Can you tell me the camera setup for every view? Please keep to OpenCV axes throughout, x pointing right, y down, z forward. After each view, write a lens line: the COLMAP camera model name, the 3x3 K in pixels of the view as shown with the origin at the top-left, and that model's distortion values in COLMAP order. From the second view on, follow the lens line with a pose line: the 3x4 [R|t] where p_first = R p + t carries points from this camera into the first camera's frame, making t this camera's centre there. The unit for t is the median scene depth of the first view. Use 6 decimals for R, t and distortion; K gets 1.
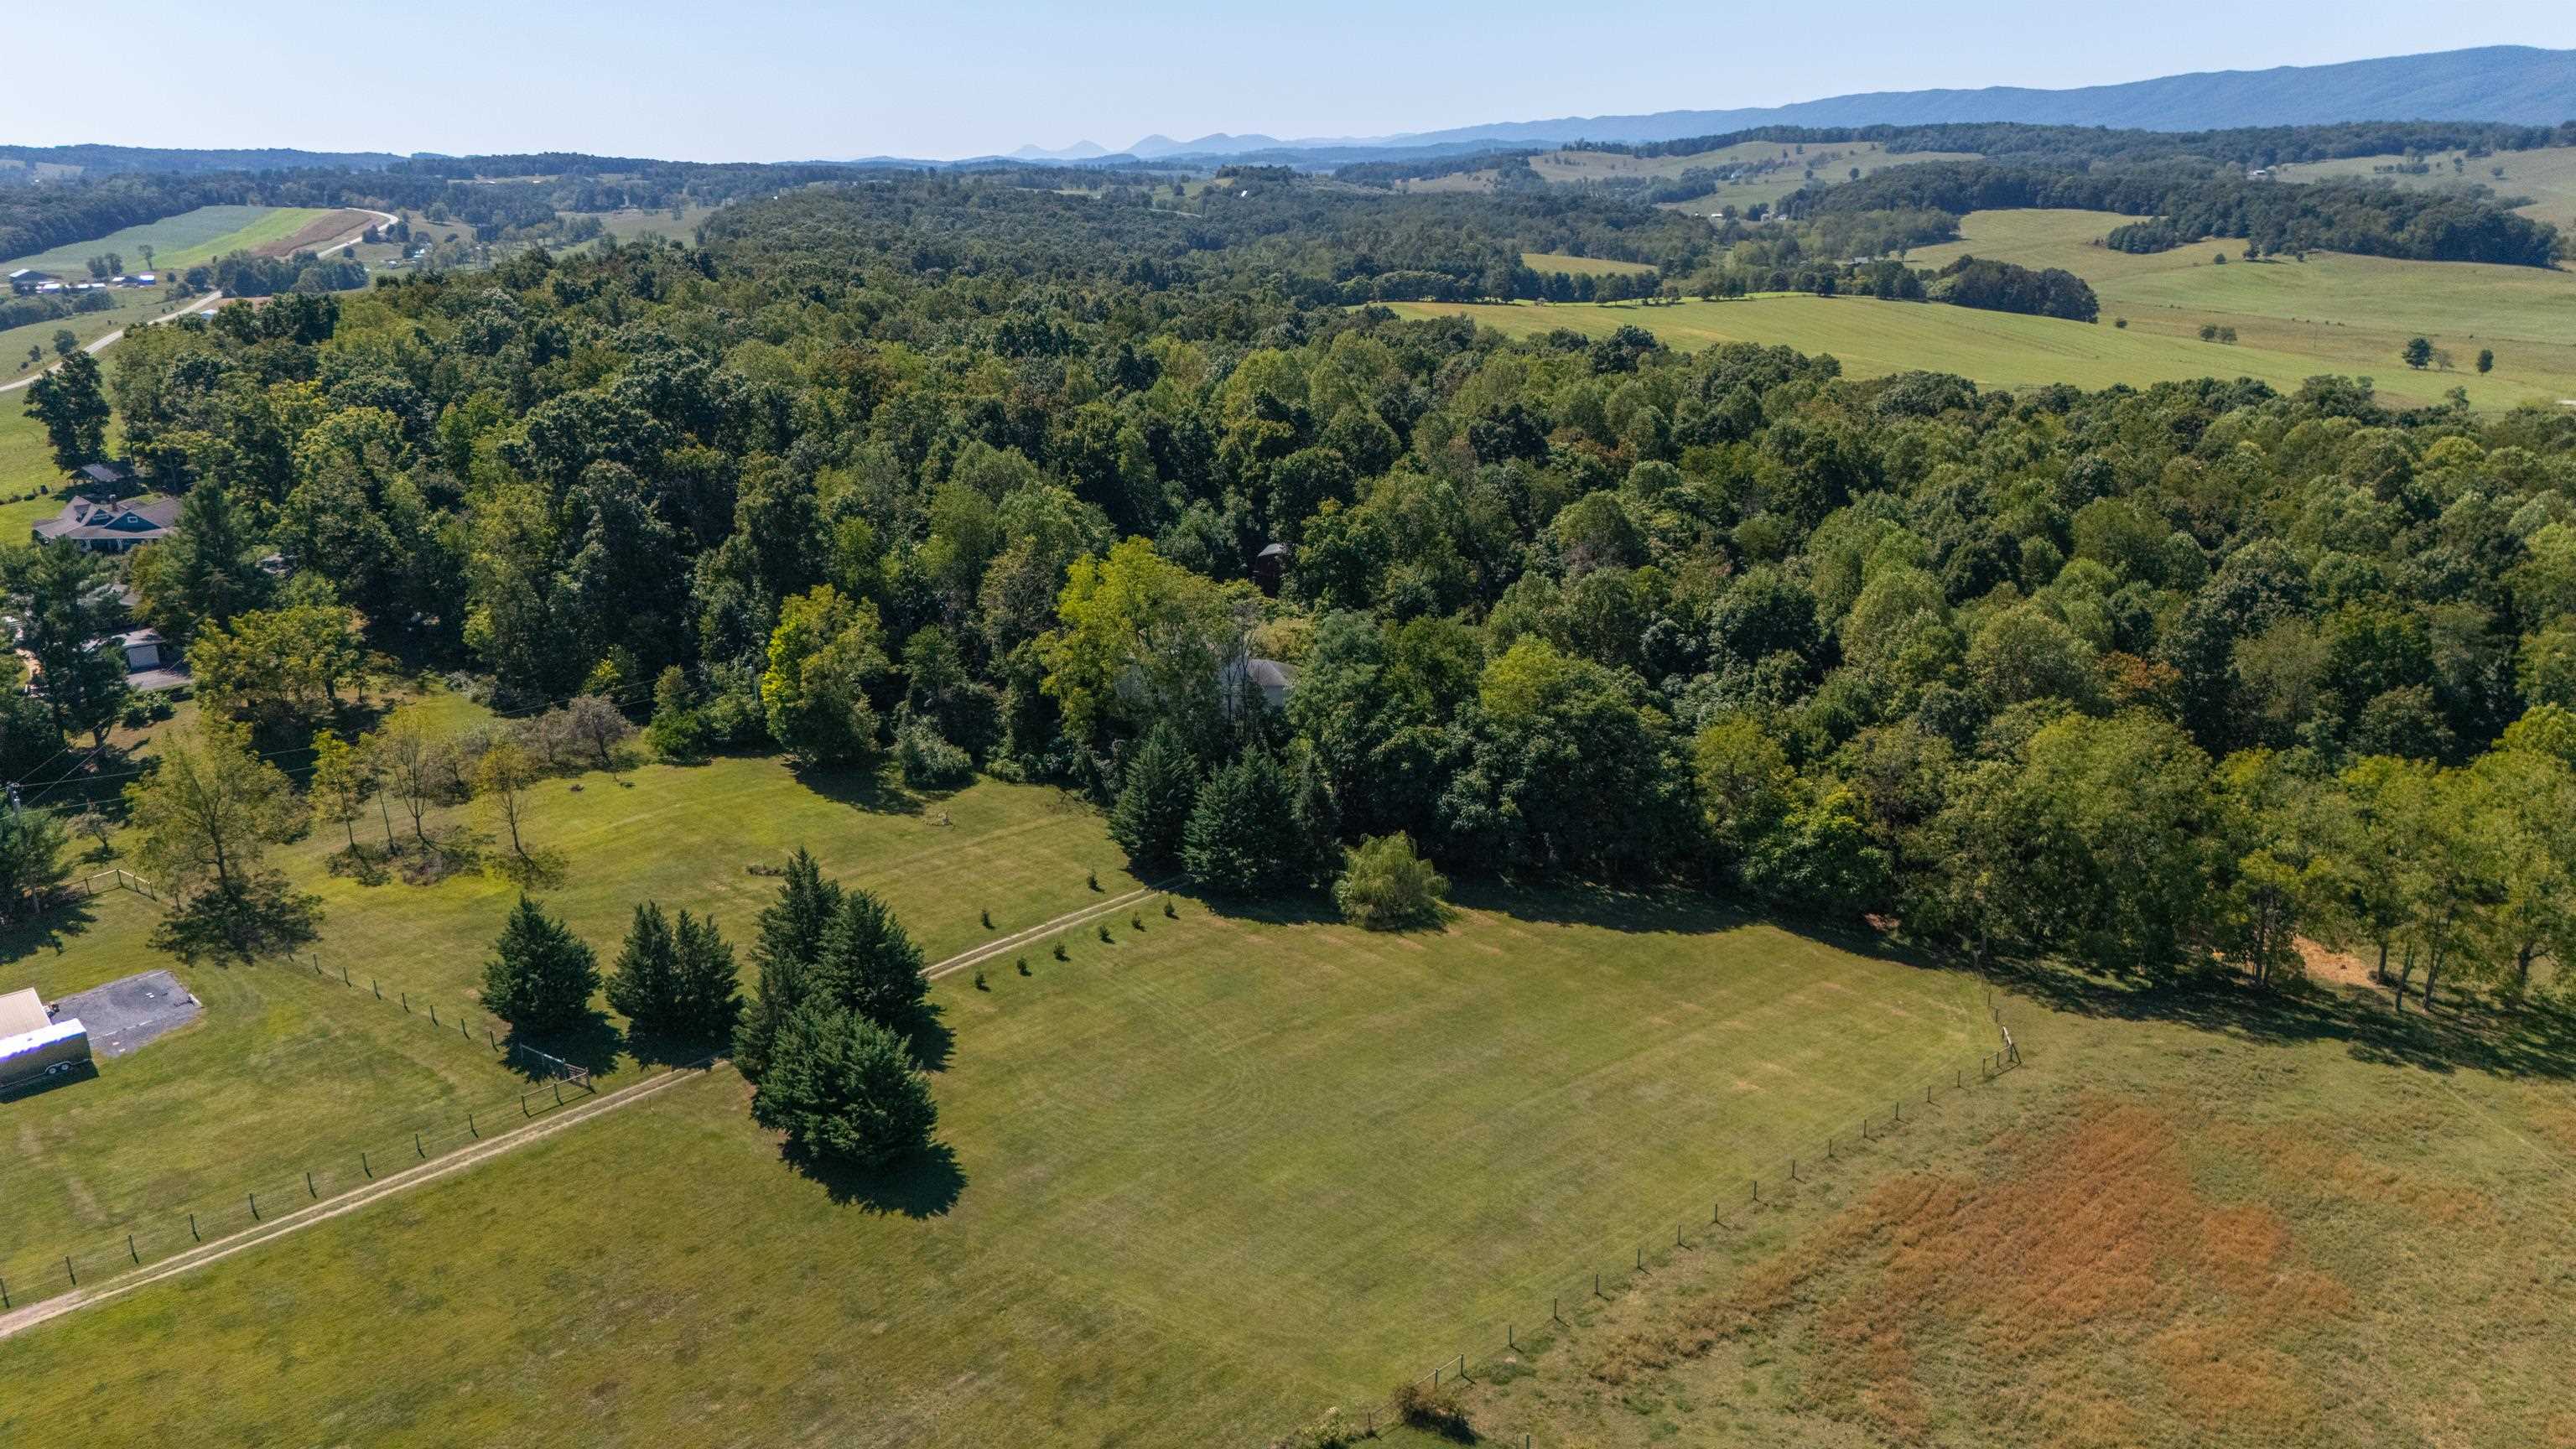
lens RADIAL K [[1912.8, 0, 1293.0], [0, 1912.8, 726.0], [0, 0, 1]] dist [0.072203, -0.075038]
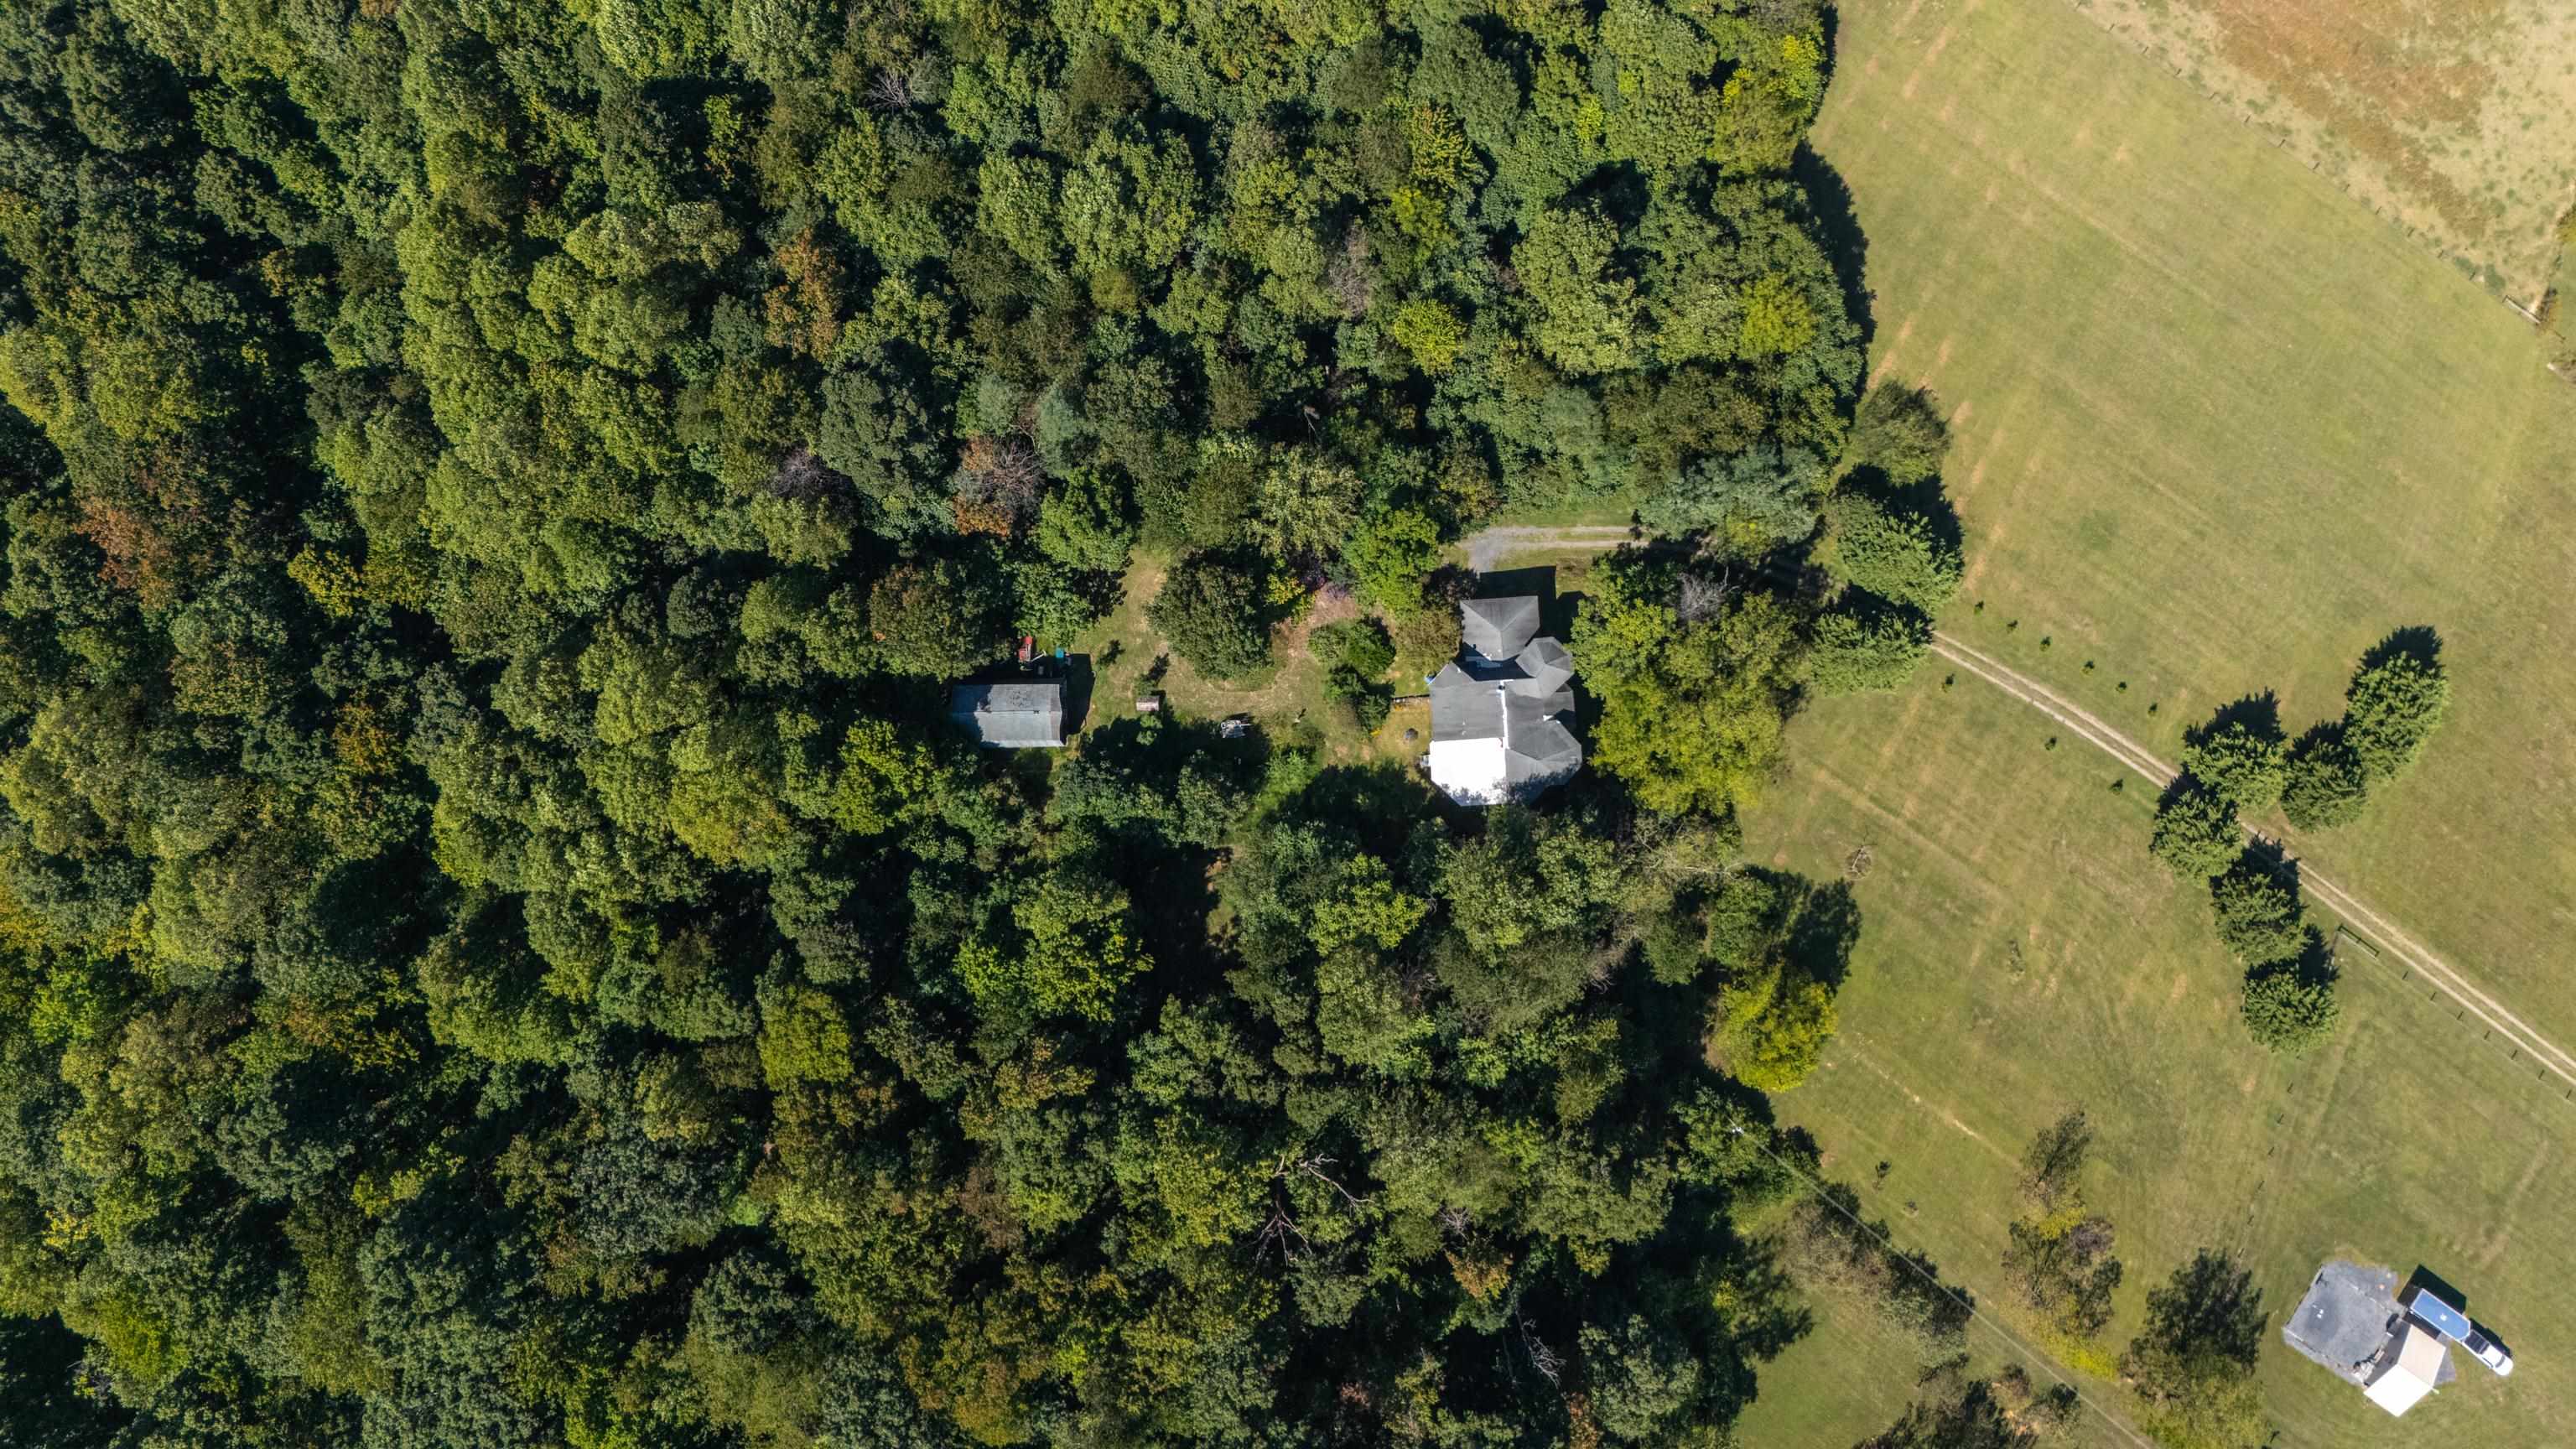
lens RADIAL K [[1912.8, 0, 1286.4], [0, 1912.8, 729.2], [0, 0, 1]] dist [0.072203, -0.075038]
pose [[-0.202388, -0.978766, 0.032491, -0.084619], [0.327433, -0.036364, 0.944175, -1.130313], [-0.922945, 0.201728, 0.327840, 0.965703]]
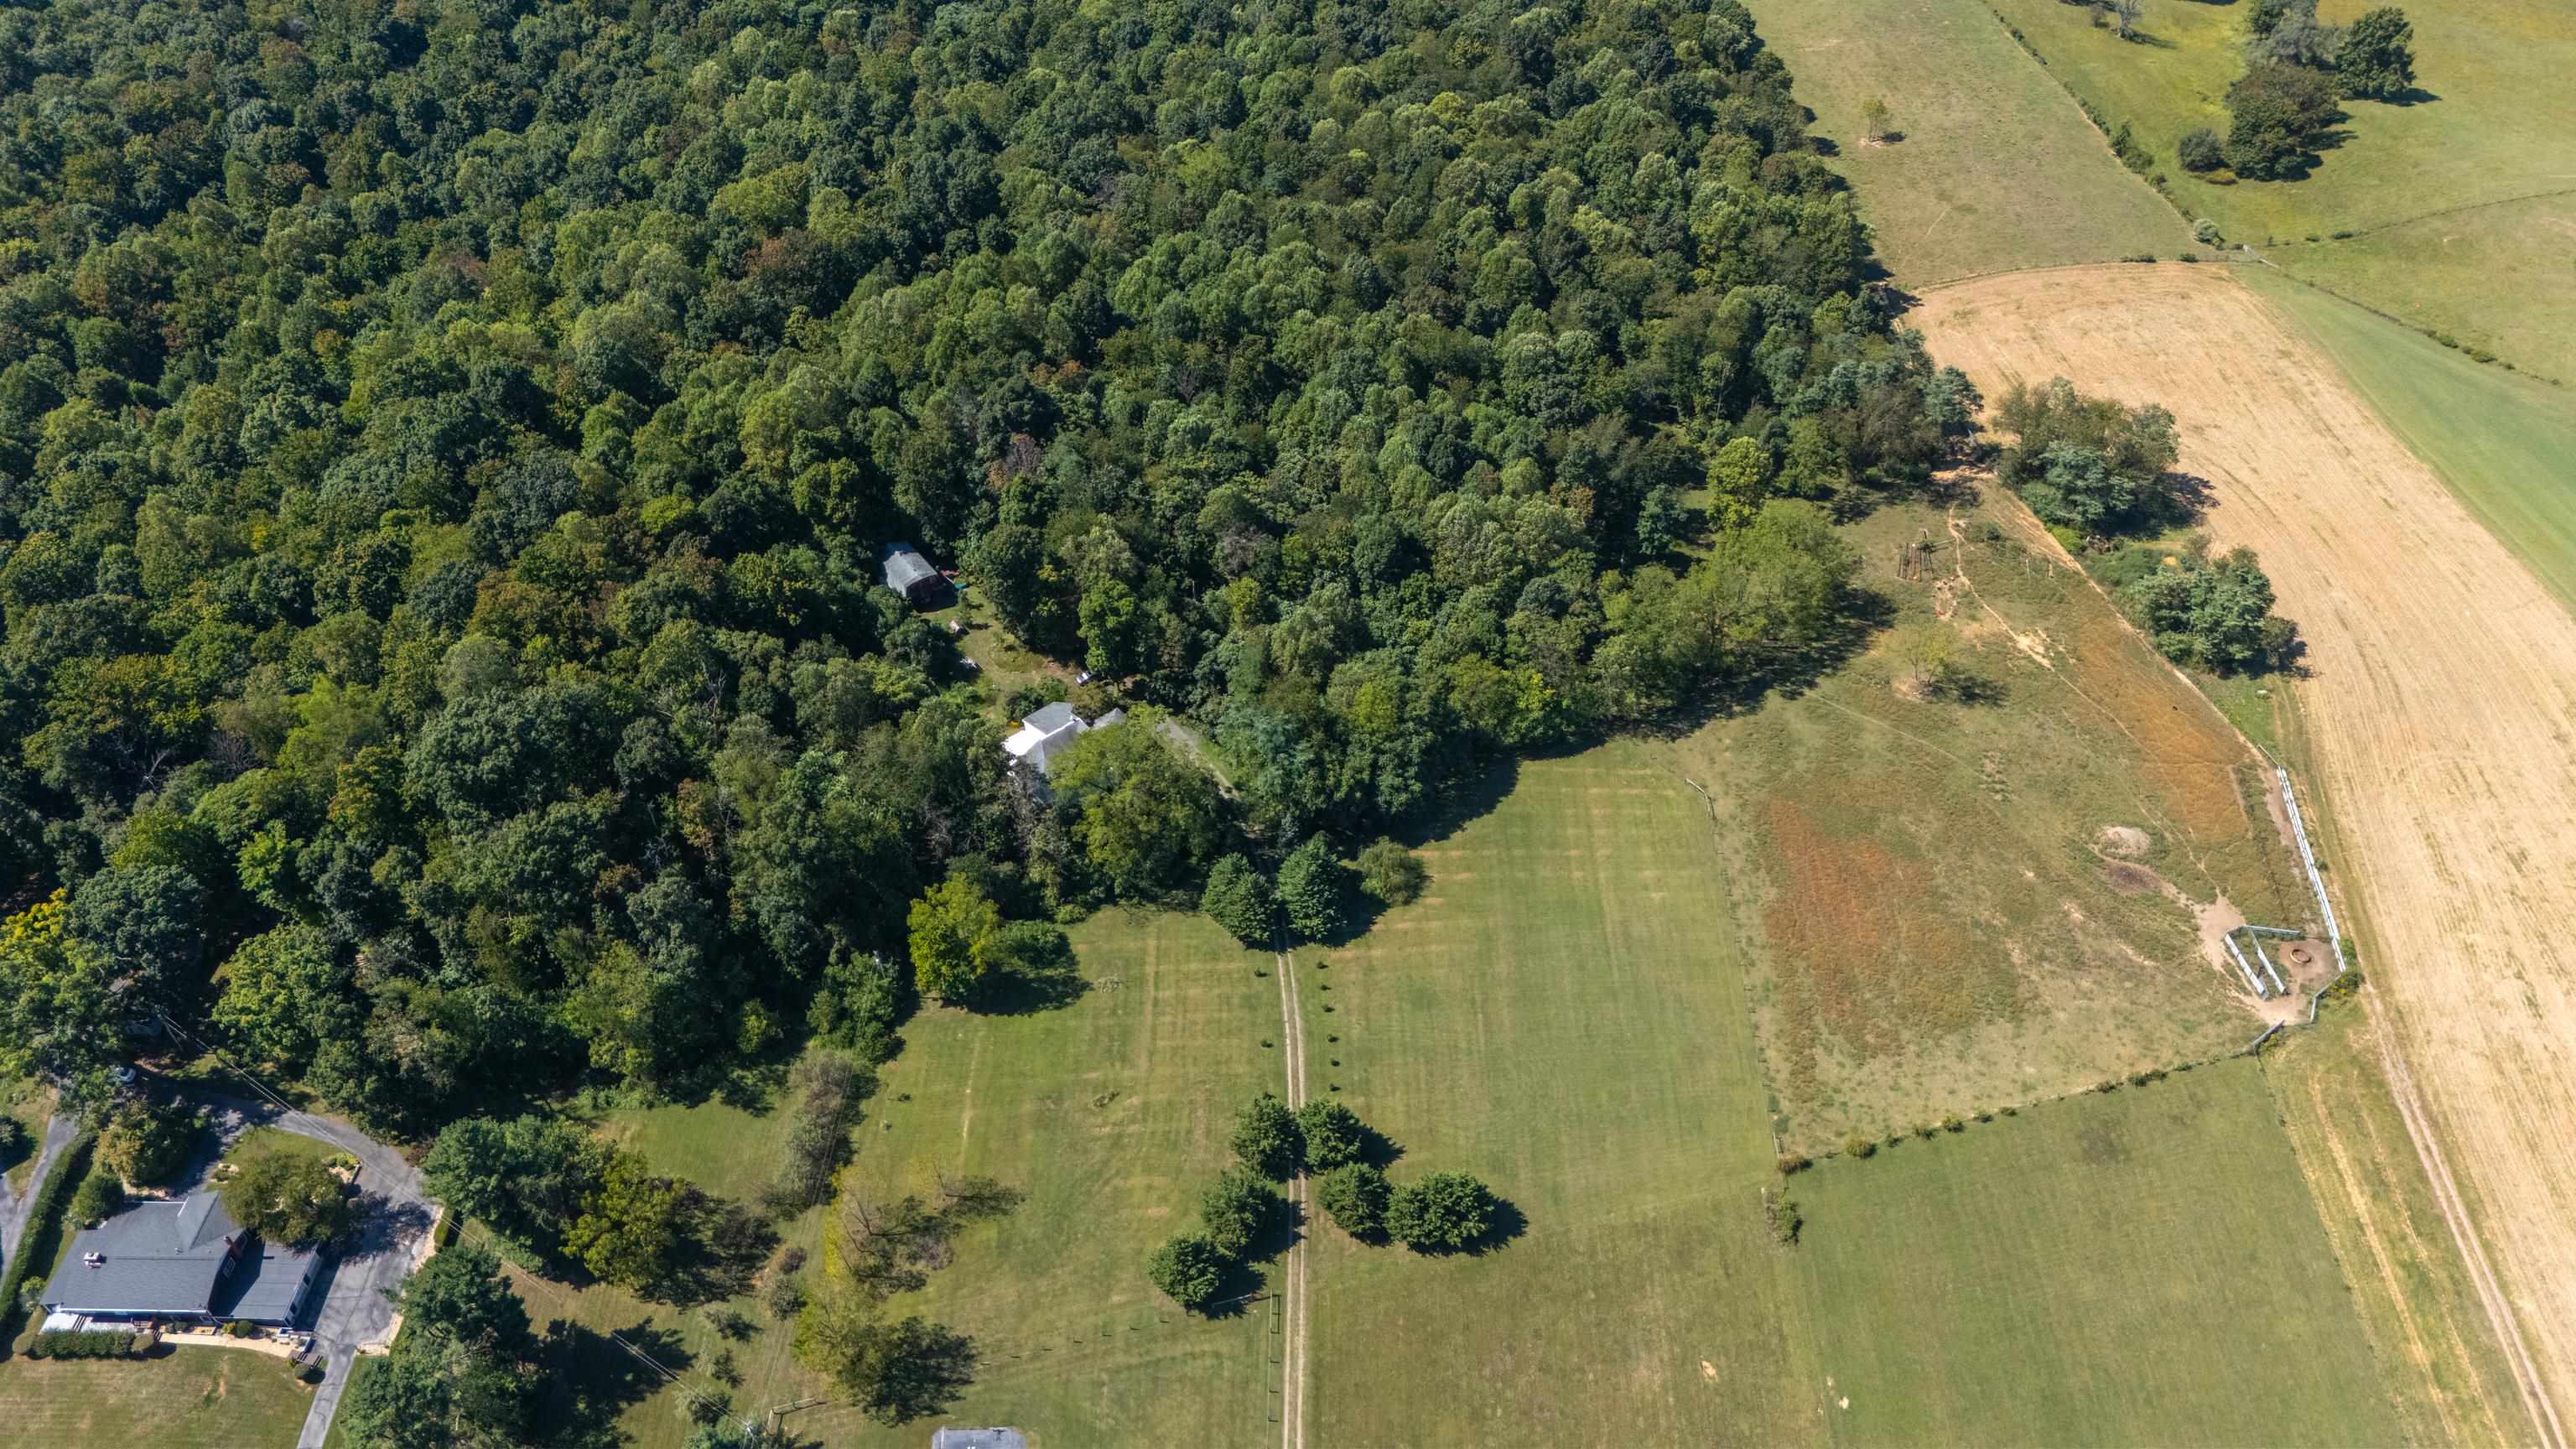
lens RADIAL K [[1912.8, 0, 1294.4], [0, 1912.8, 713.0], [0, 0, 1]] dist [0.072203, -0.075038]
pose [[0.682189, -0.511023, 0.522947, -0.763782], [0.229911, 0.828857, 0.510037, -0.848519], [-0.694089, -0.227711, 0.682927, -0.024289]]
